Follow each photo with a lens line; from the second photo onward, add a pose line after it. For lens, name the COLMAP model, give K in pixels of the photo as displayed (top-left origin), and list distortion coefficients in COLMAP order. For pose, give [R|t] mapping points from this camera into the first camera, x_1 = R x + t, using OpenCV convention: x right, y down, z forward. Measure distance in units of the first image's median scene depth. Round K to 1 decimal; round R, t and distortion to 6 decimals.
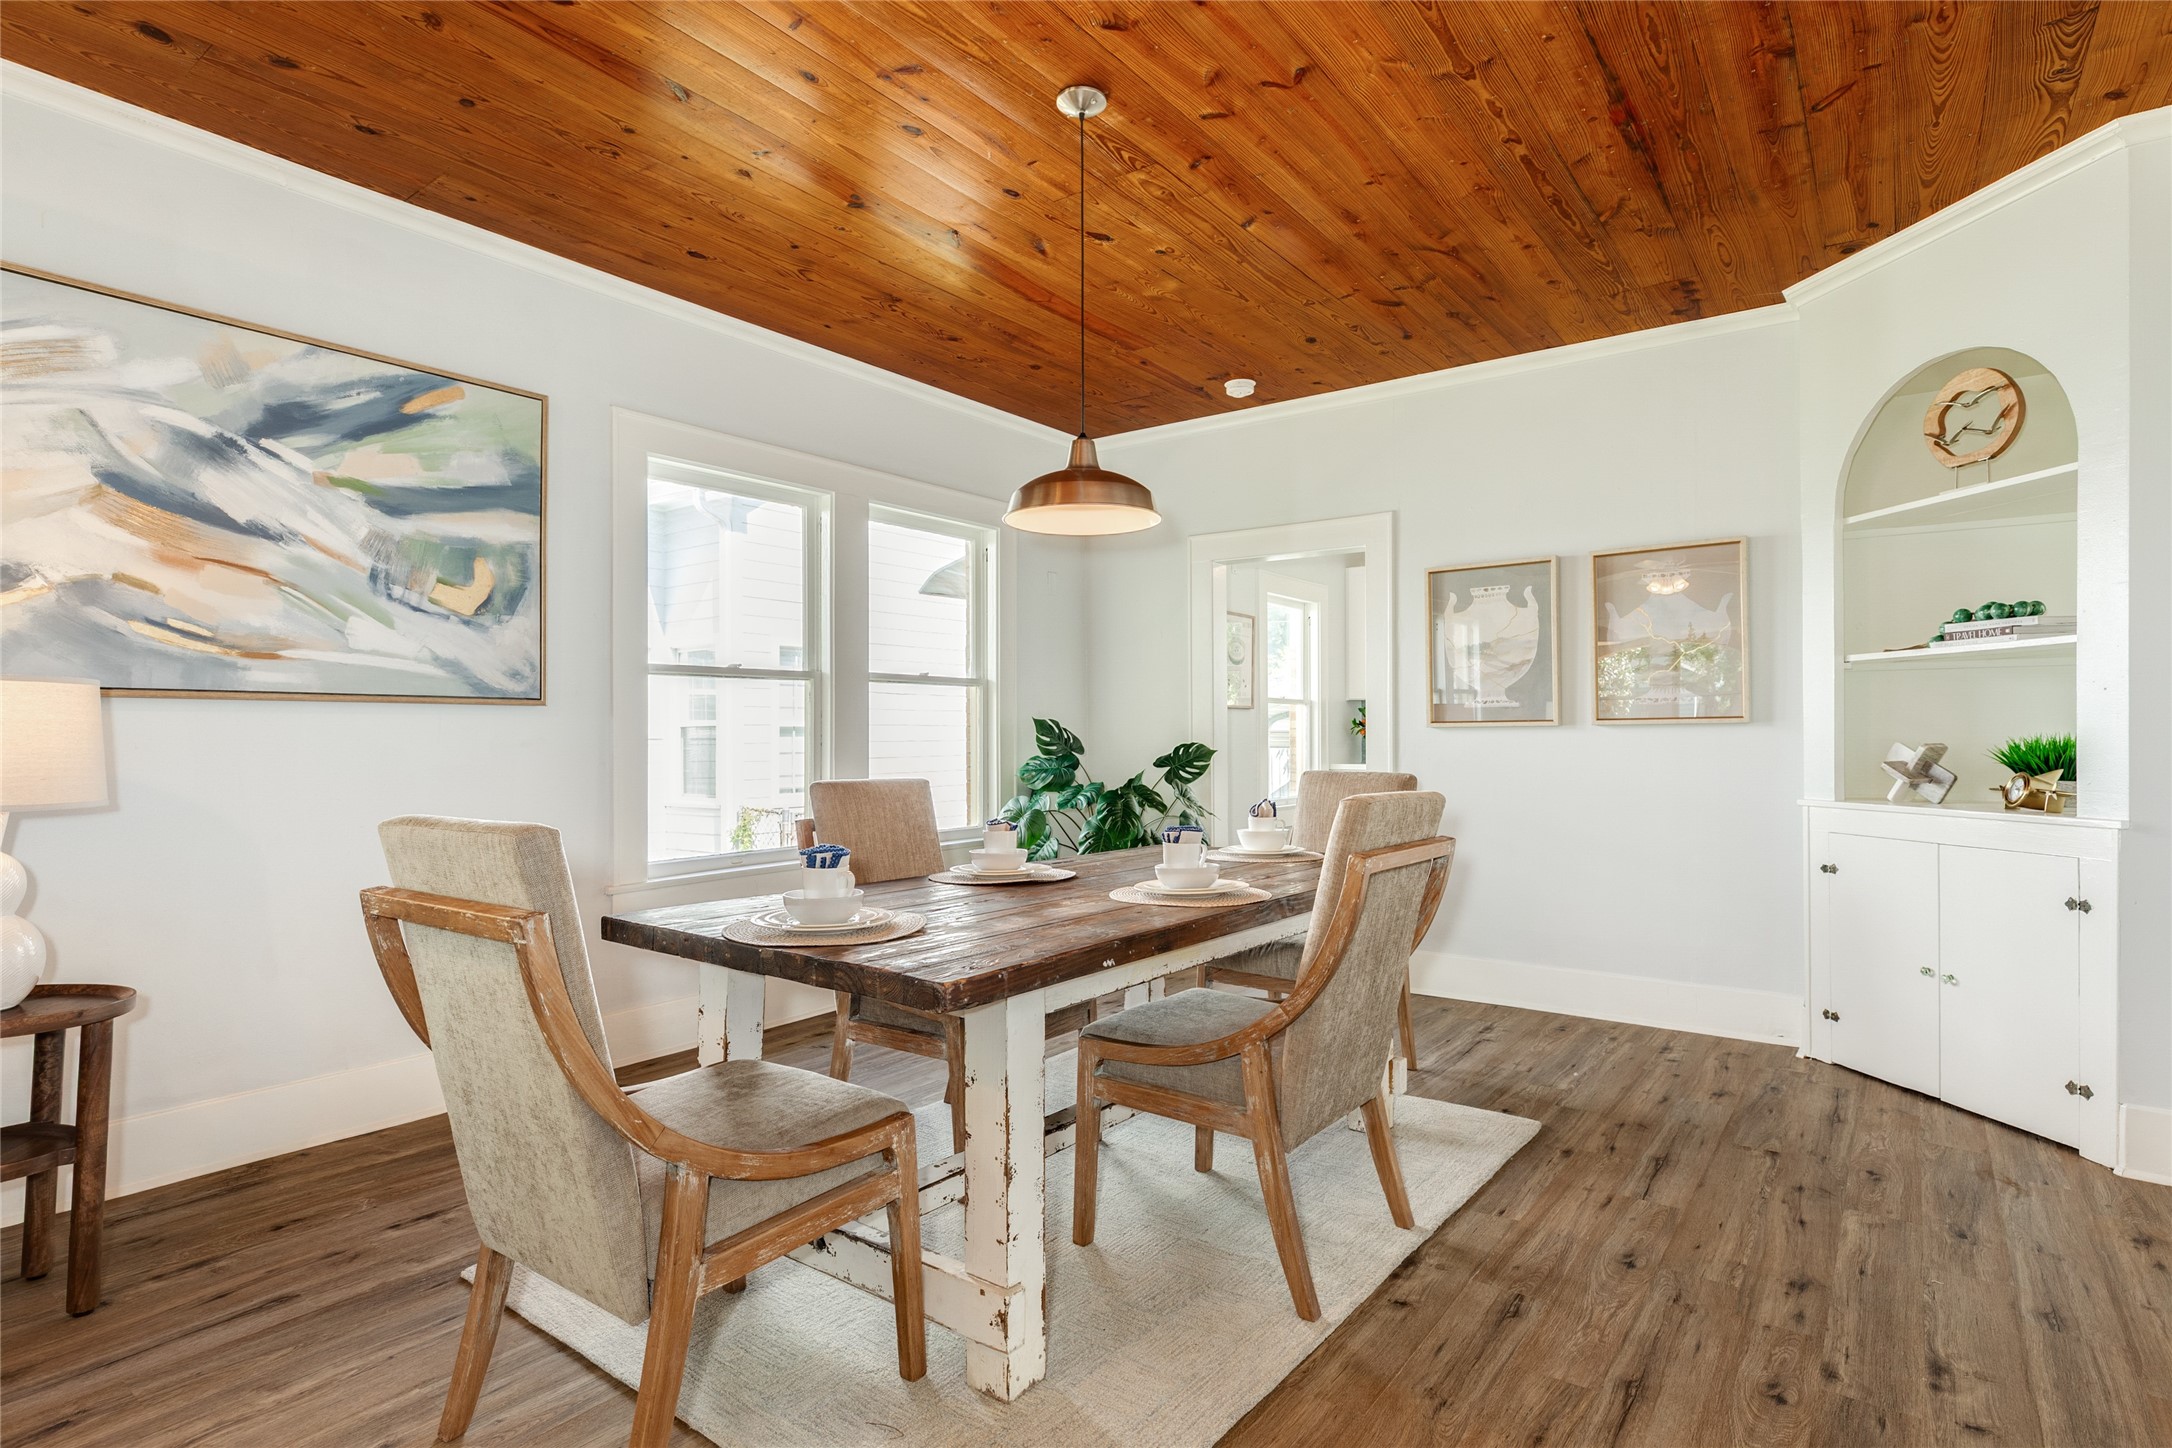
lens RADIAL K [[1069.1, 0, 1075.5], [0, 1069.1, 732.6], [0, 0, 1]] dist [-0.001164, 0.000025]
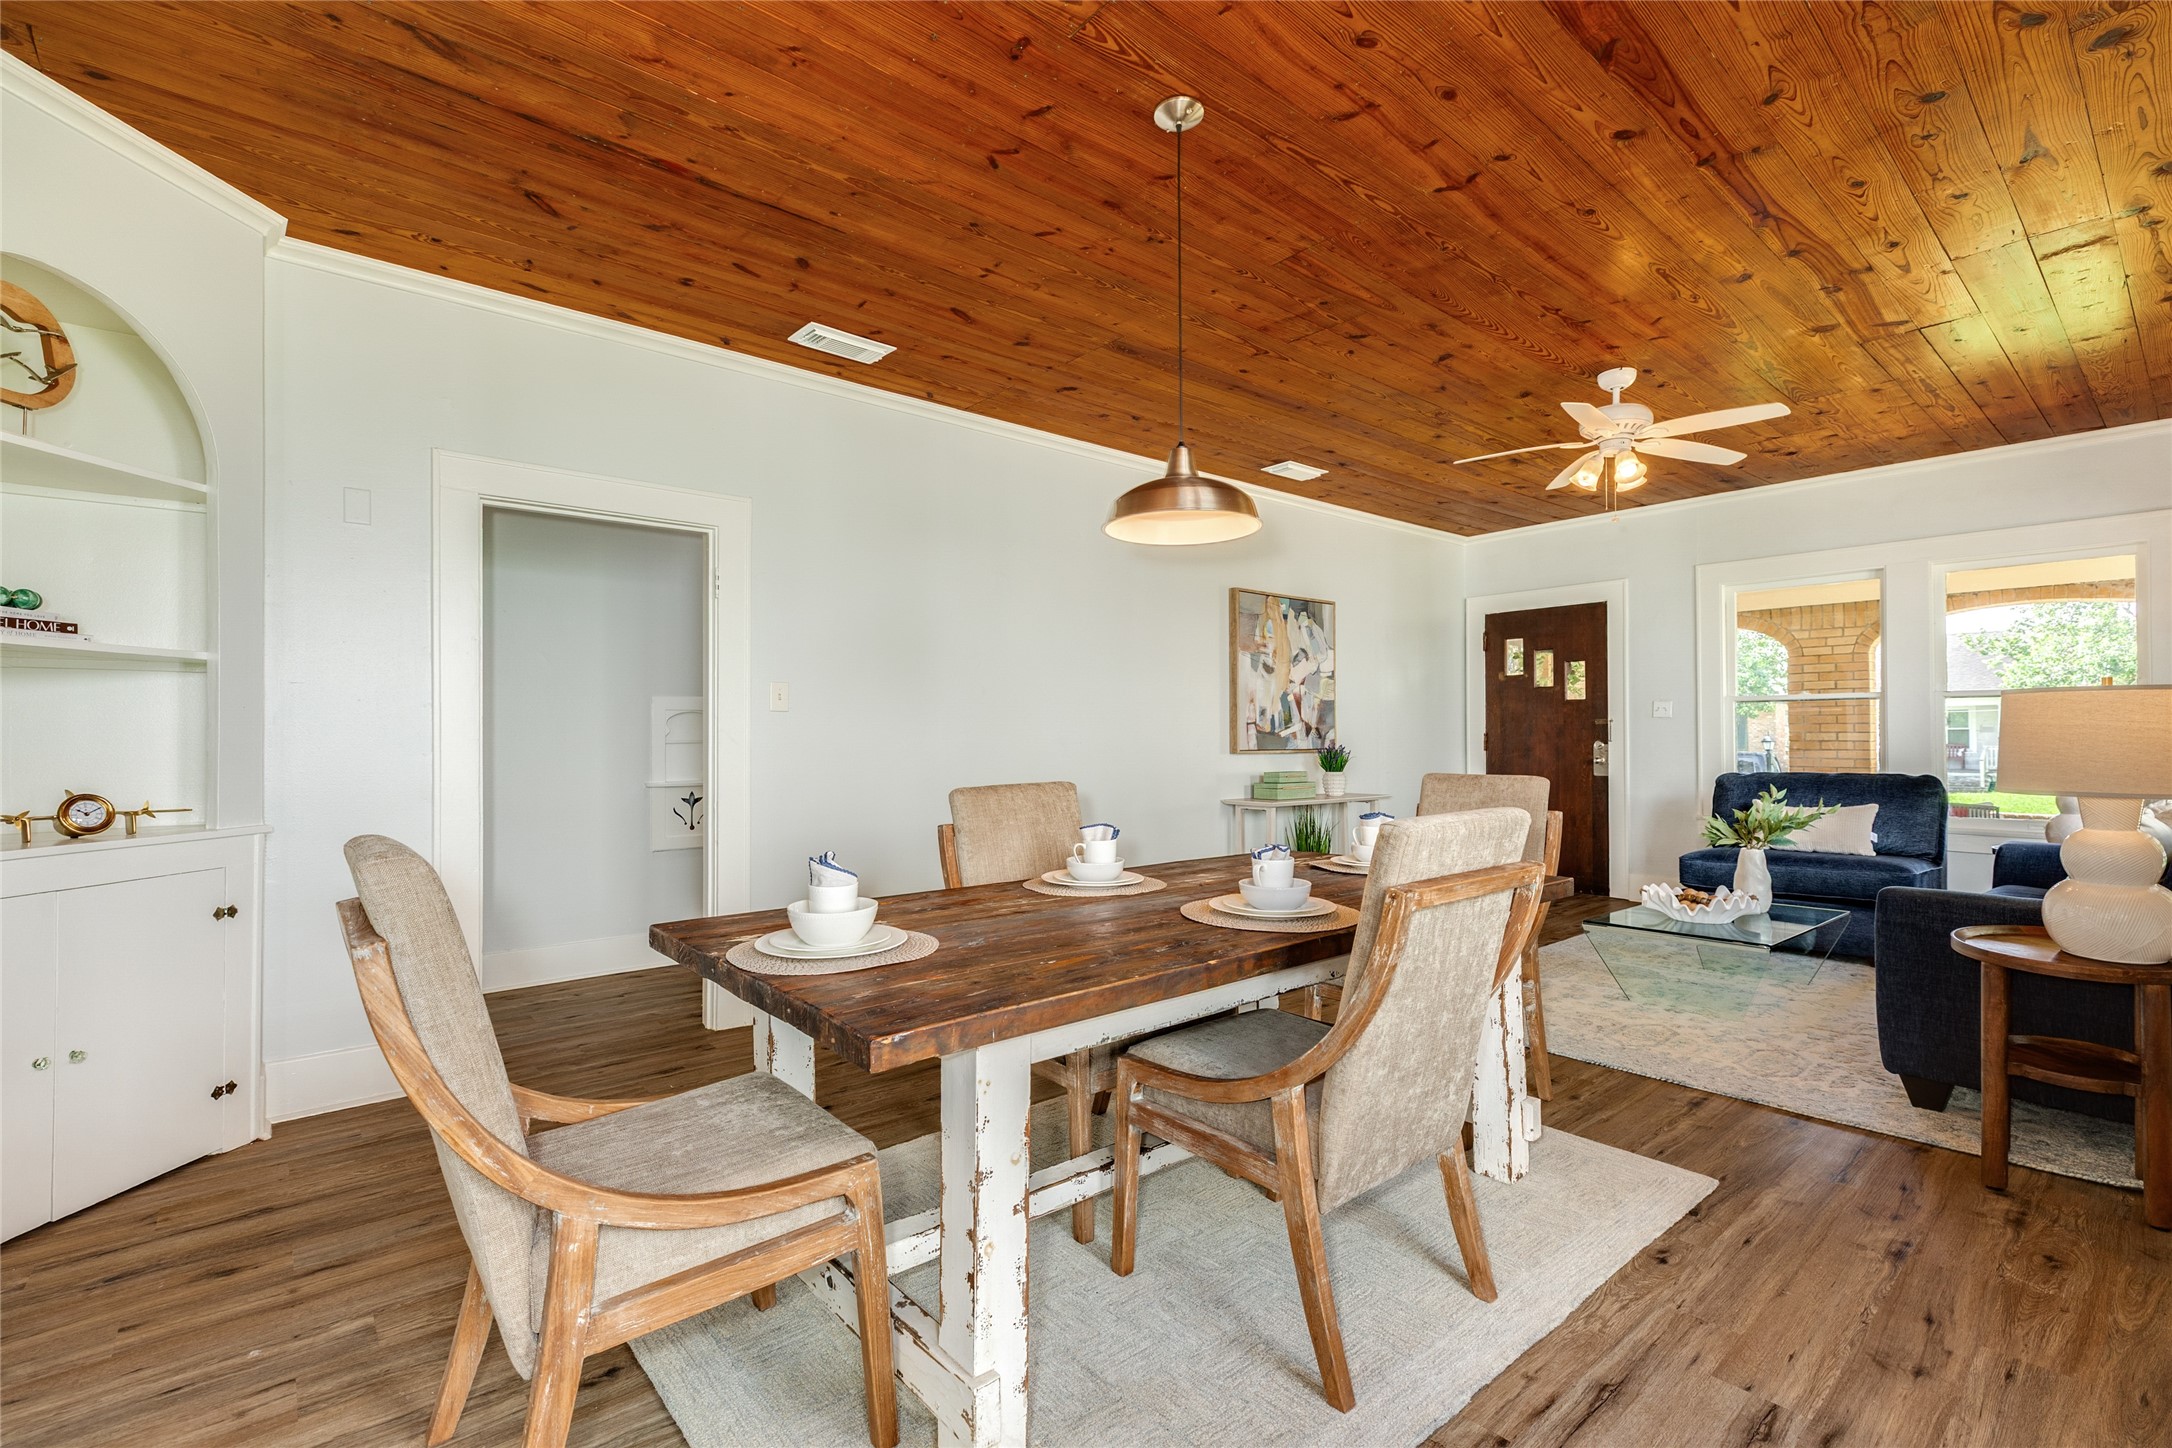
lens RADIAL K [[968.1, 0, 1082.1], [0, 968.1, 730.2], [0, 0, 1]] dist [0.000635, 0.000181]
pose [[-0.976001, 0.010012, 0.217538, -0.088876], [0.007985, 0.999916, -0.010194, -0.000537], [-0.217622, -0.008212, -0.975999, 1.731856]]
